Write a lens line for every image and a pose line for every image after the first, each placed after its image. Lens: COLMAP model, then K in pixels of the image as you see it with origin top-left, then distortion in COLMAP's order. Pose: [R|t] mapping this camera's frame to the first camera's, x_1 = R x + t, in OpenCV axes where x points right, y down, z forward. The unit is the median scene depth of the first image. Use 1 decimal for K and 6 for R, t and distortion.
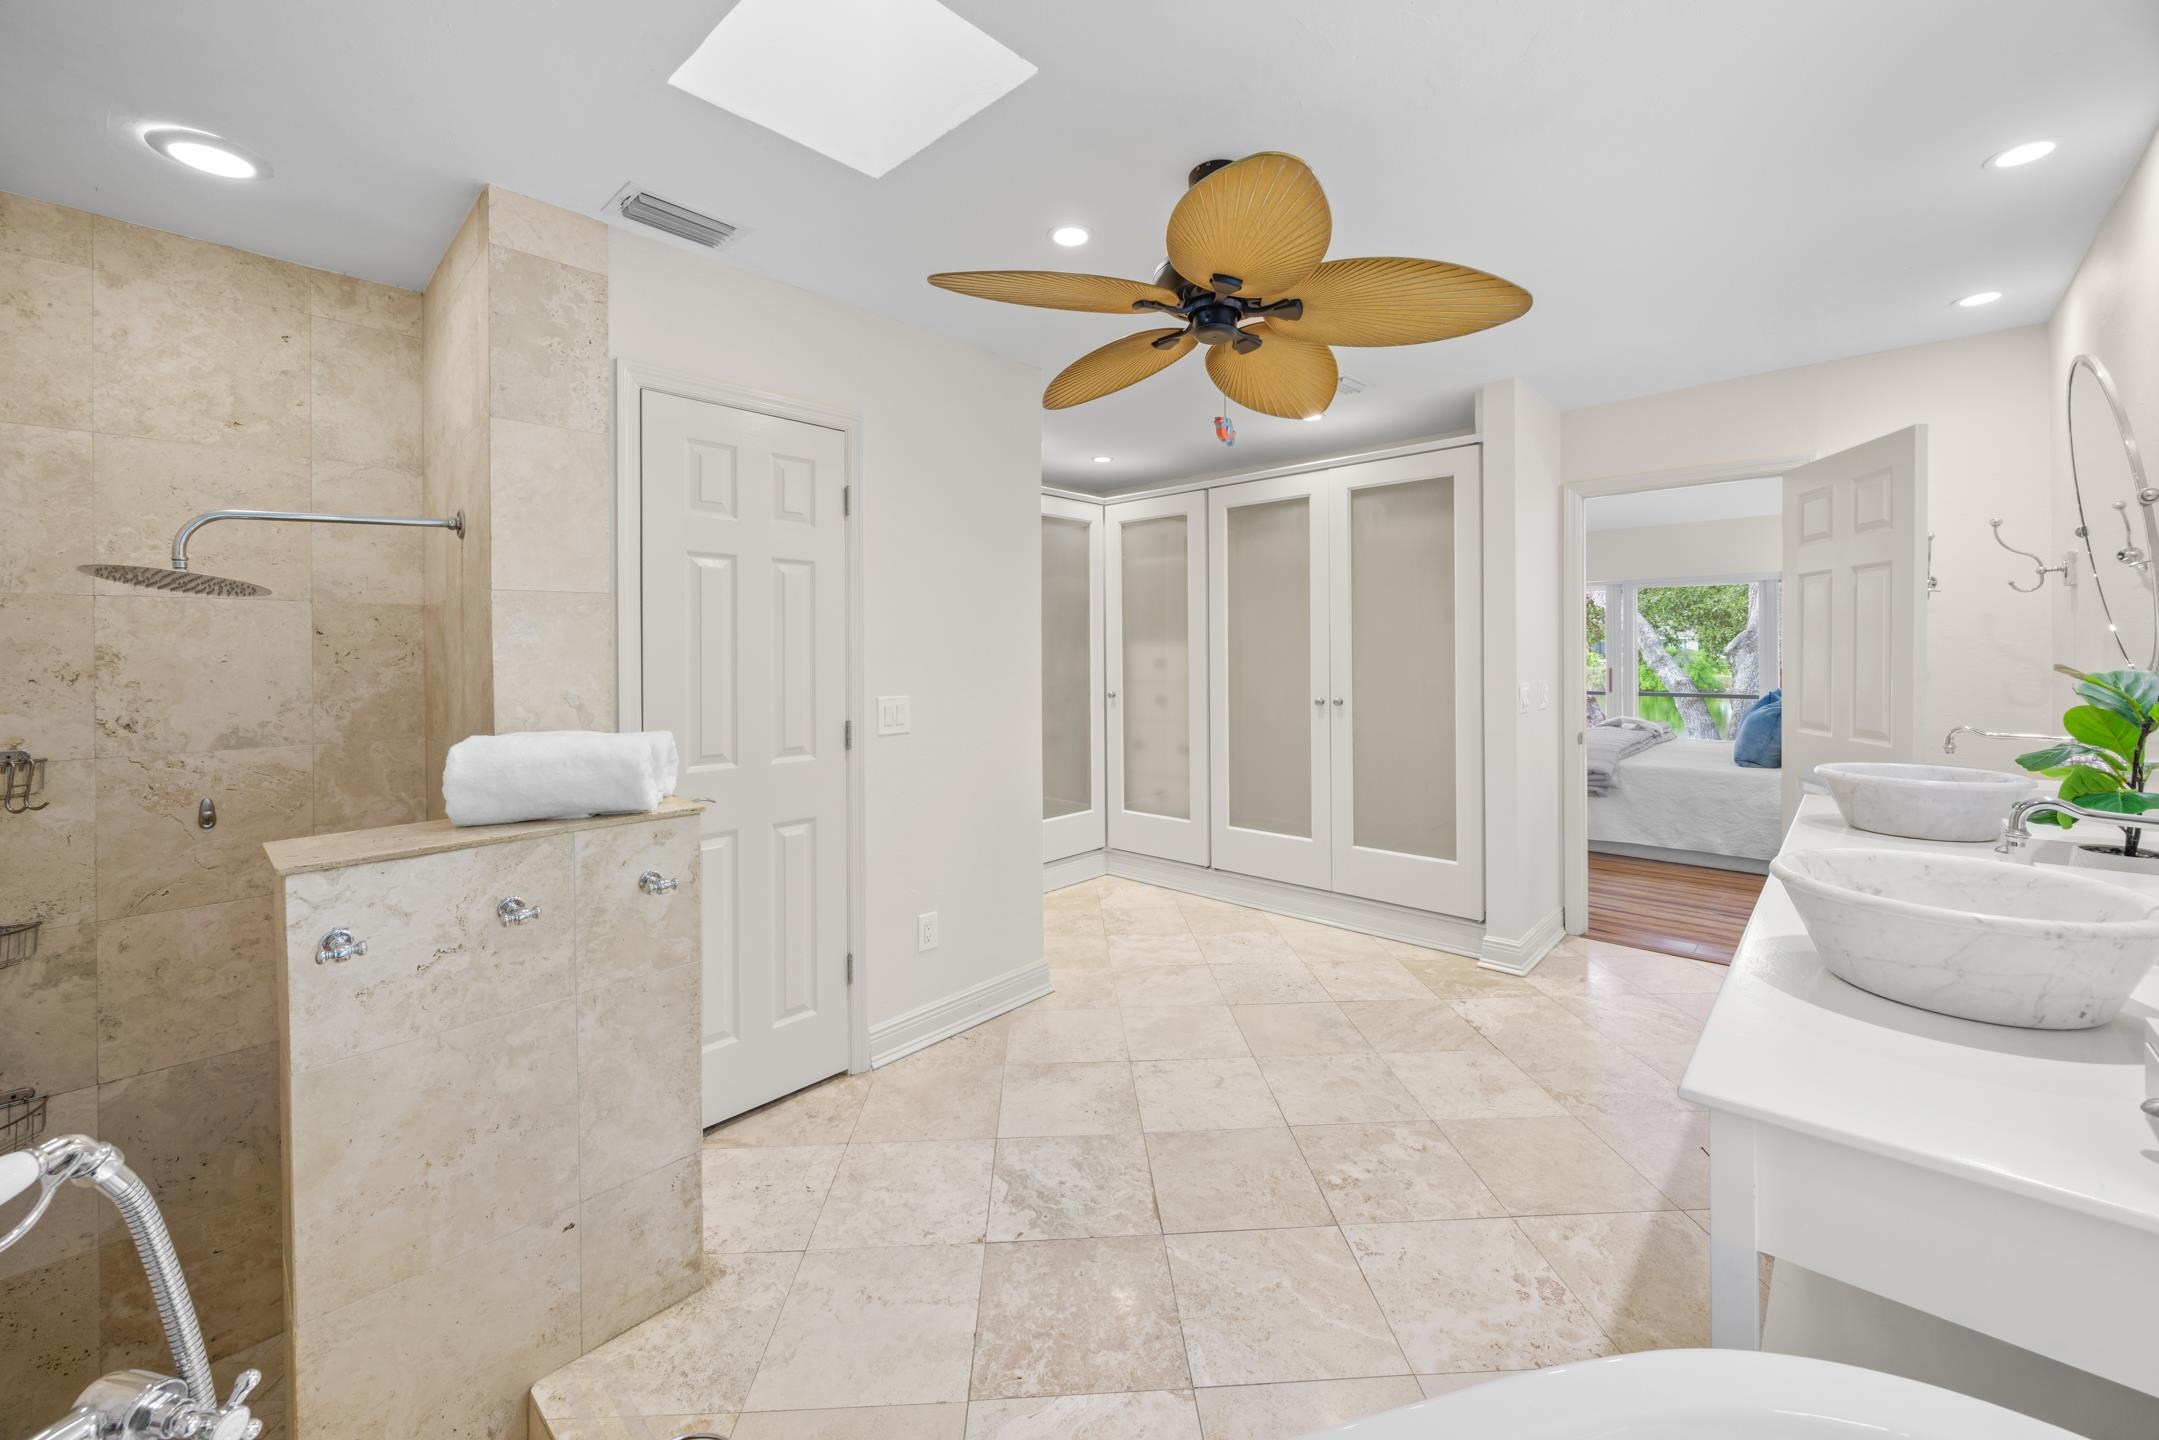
lens RADIAL K [[864.5, 0, 1063.3], [0, 864.5, 654.8], [0, 0, 1]] dist [-0.001706, 0.000294]
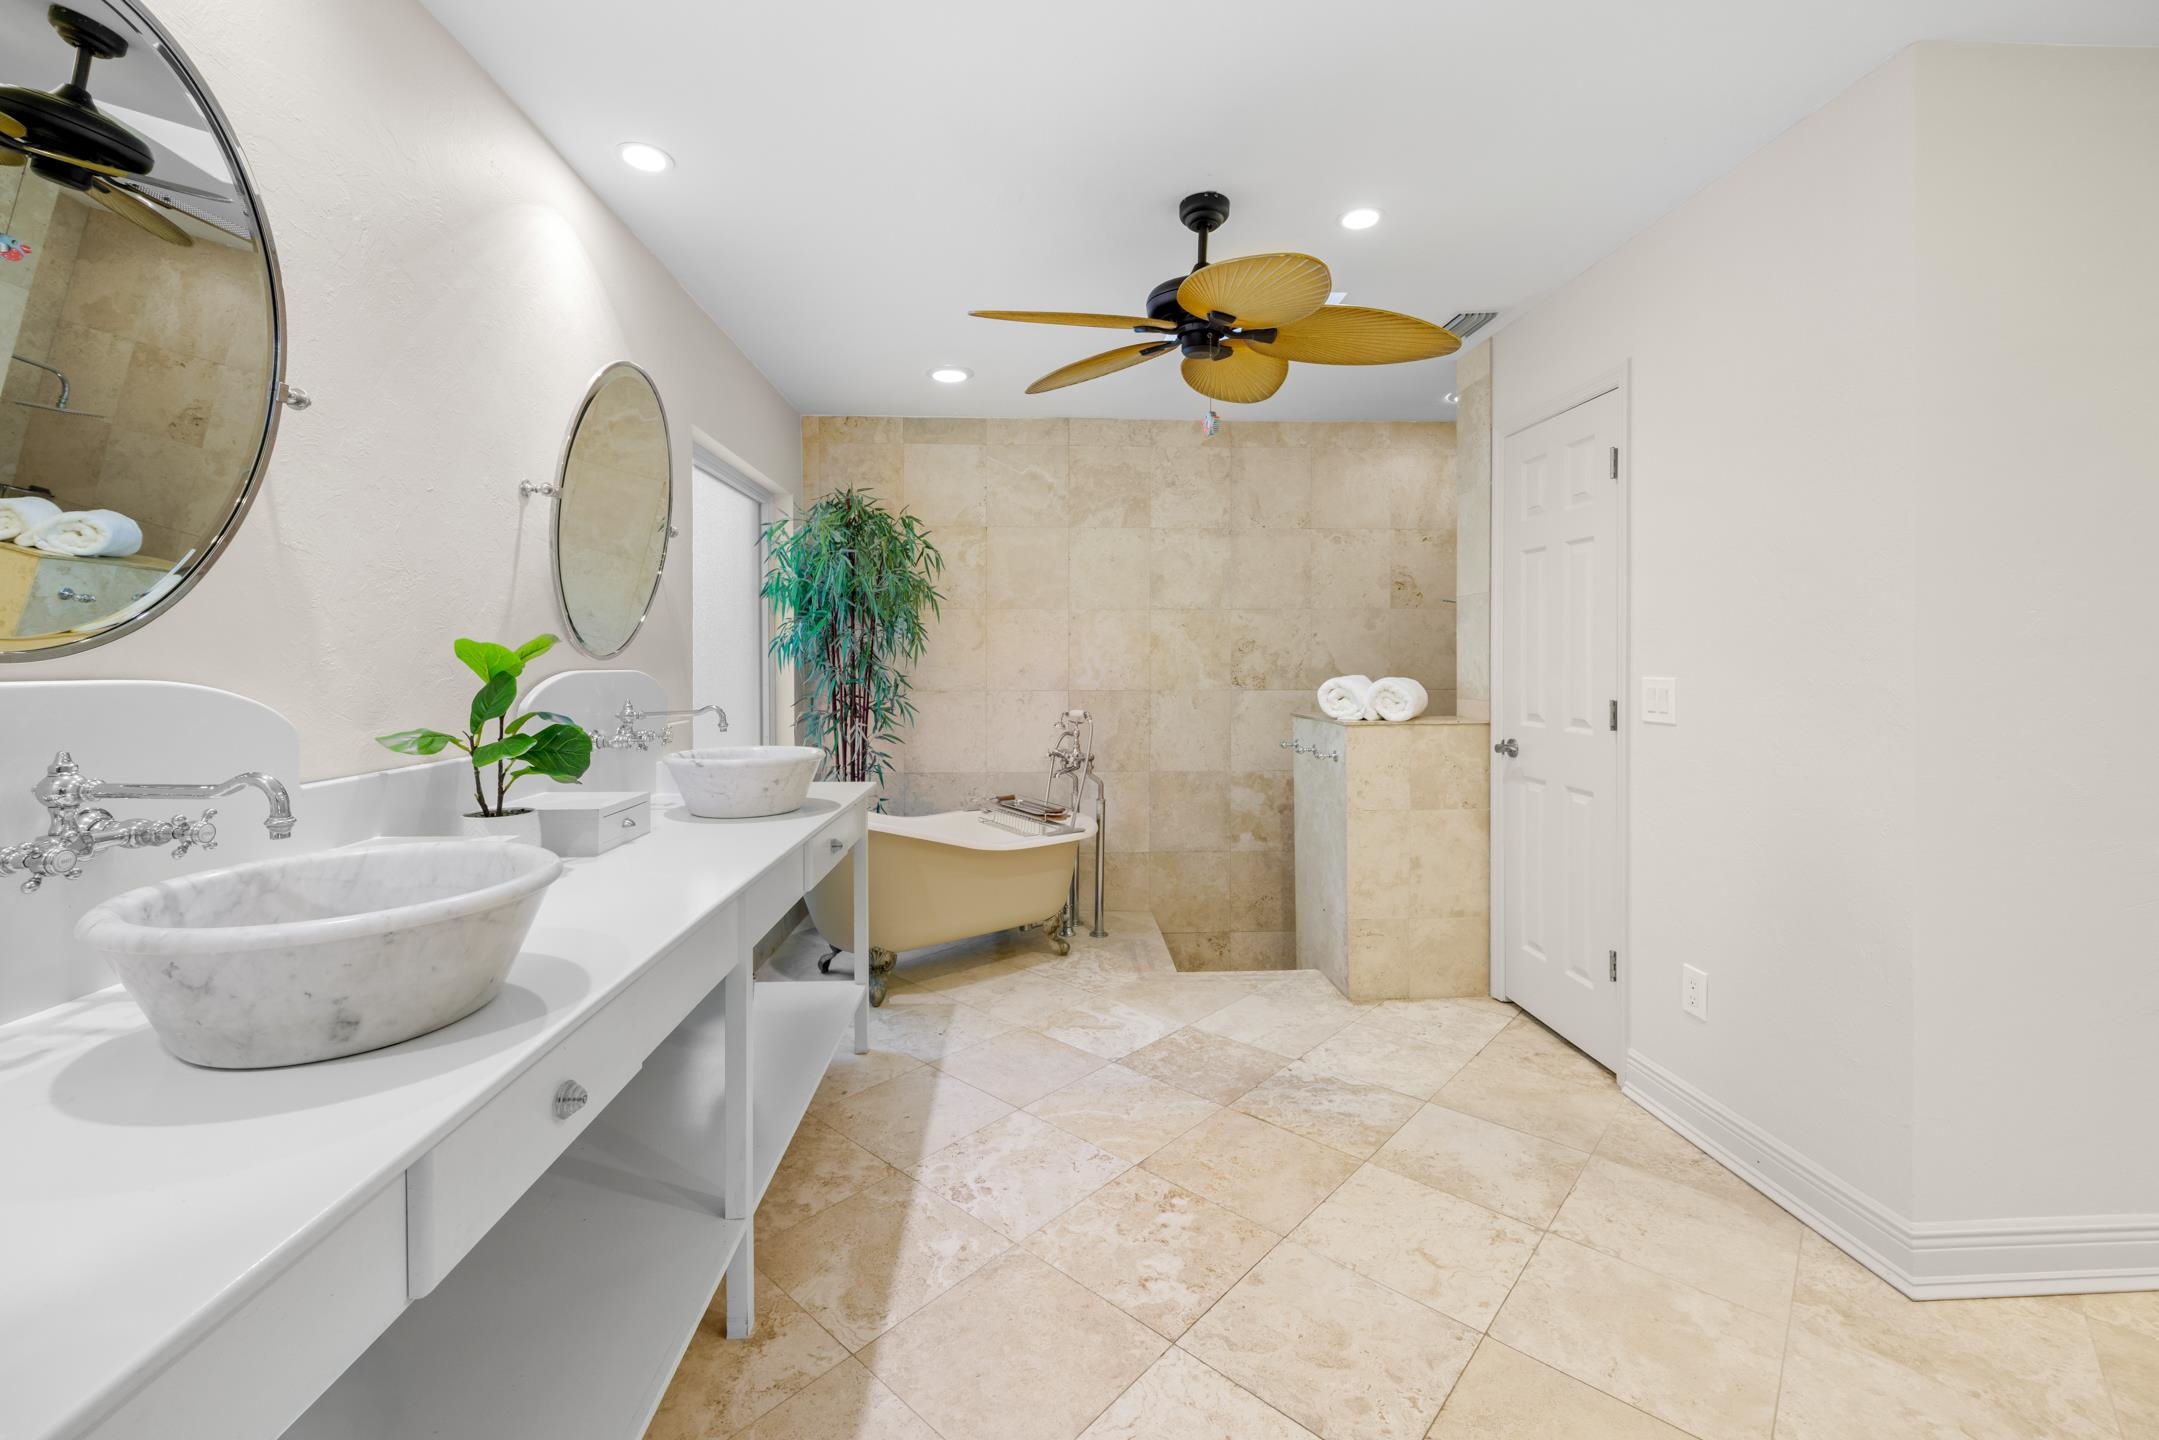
lens RADIAL K [[864.5, 0, 1073.5], [0, 864.5, 660.6], [0, 0, 1]] dist [-0.001706, 0.000294]
pose [[-0.690288, 0.013652, -0.723406, 1.069566], [0.008955, 0.999907, 0.010325, 0.024951], [0.723479, 0.000649, -0.690346, 1.585200]]
